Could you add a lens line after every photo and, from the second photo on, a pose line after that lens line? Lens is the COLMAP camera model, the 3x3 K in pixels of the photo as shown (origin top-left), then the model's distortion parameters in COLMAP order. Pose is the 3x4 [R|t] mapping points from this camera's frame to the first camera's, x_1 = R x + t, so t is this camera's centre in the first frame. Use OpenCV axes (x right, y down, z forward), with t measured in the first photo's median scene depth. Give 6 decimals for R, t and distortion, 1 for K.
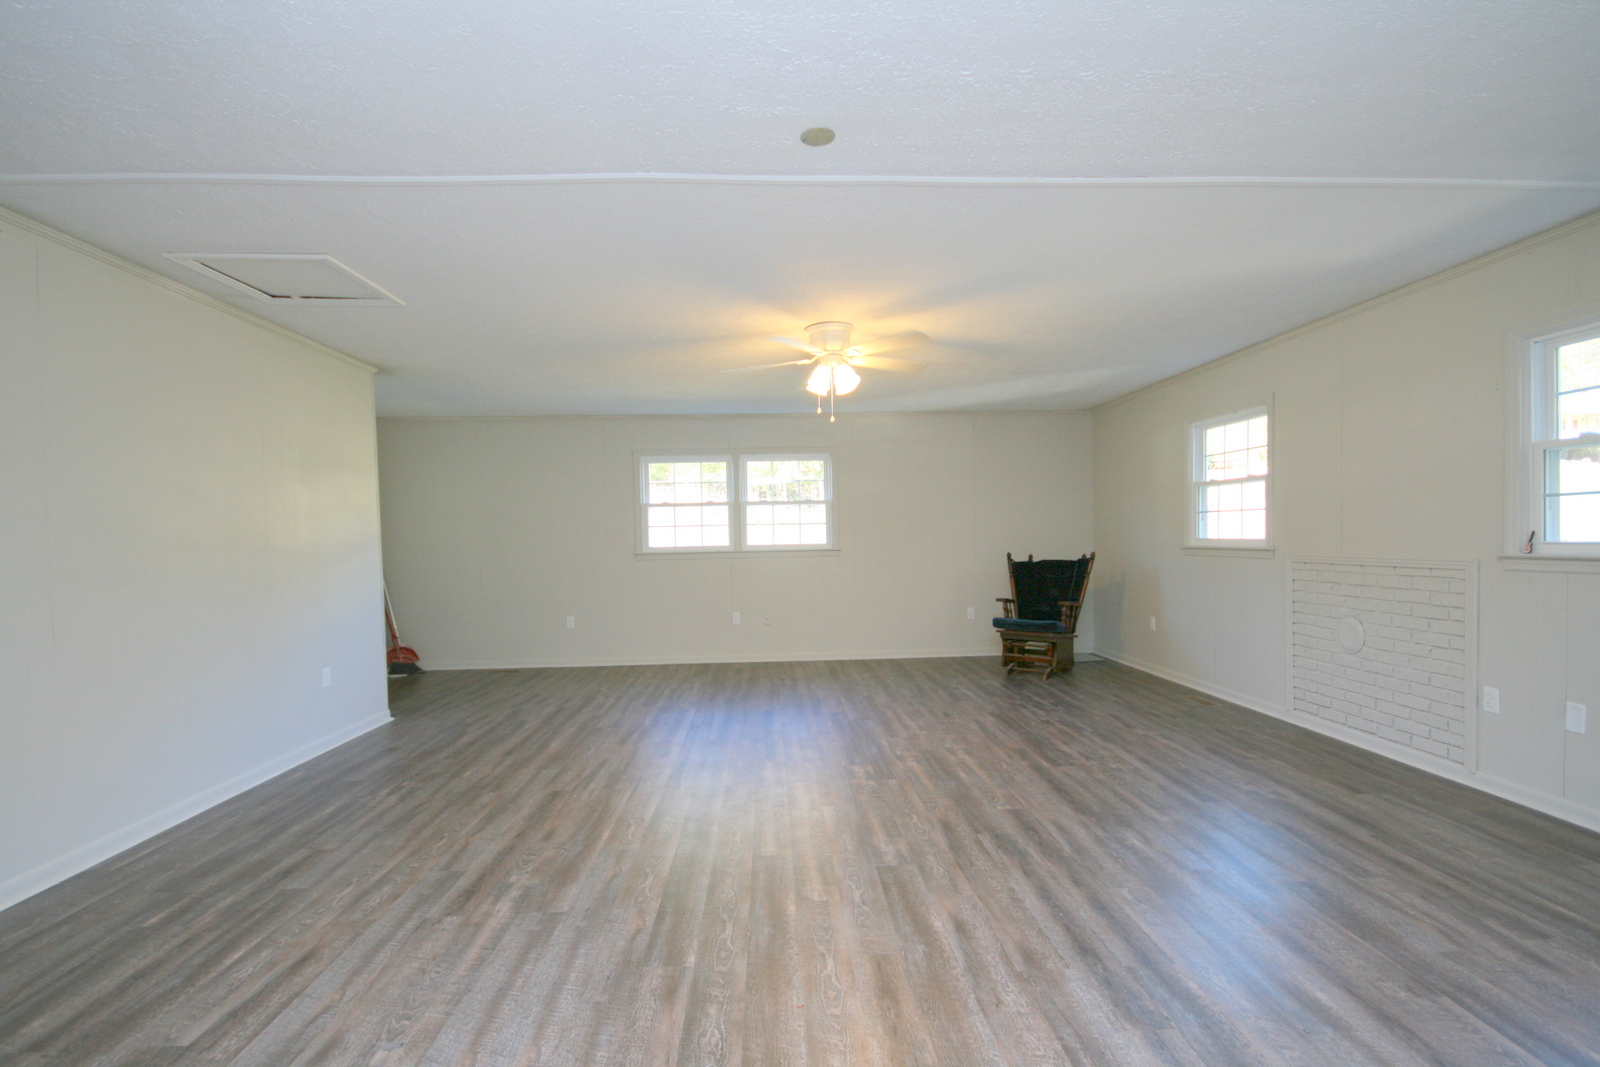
lens RADIAL K [[746.3, 0, 798.5], [0, 746.3, 556.6], [0, 0, 1]] dist [-0.001743, -0.000883]
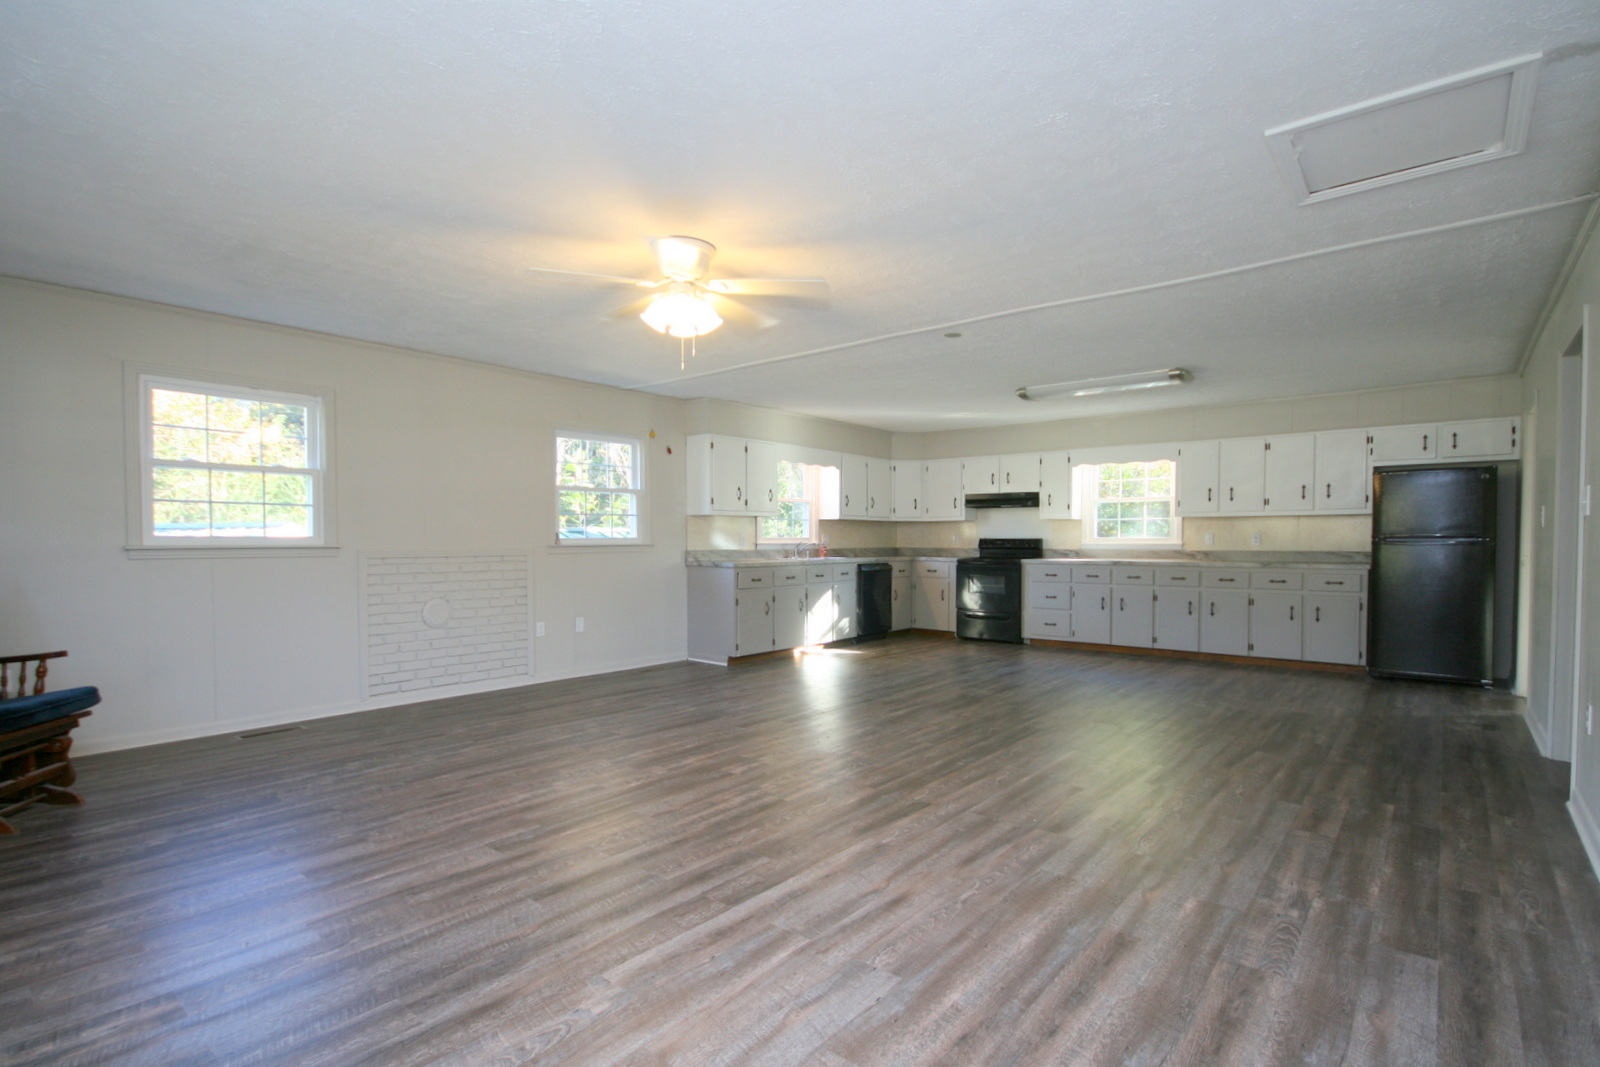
lens RADIAL K [[763.5, 0, 799.0], [0, 763.5, 562.5], [0, 0, 1]] dist [-0.004476, -0.001179]
pose [[-0.737805, -0.001252, 0.675013, -0.624290], [0.031846, 0.998820, 0.036661, -0.008747], [-0.674262, 0.048545, -0.736895, 1.643531]]
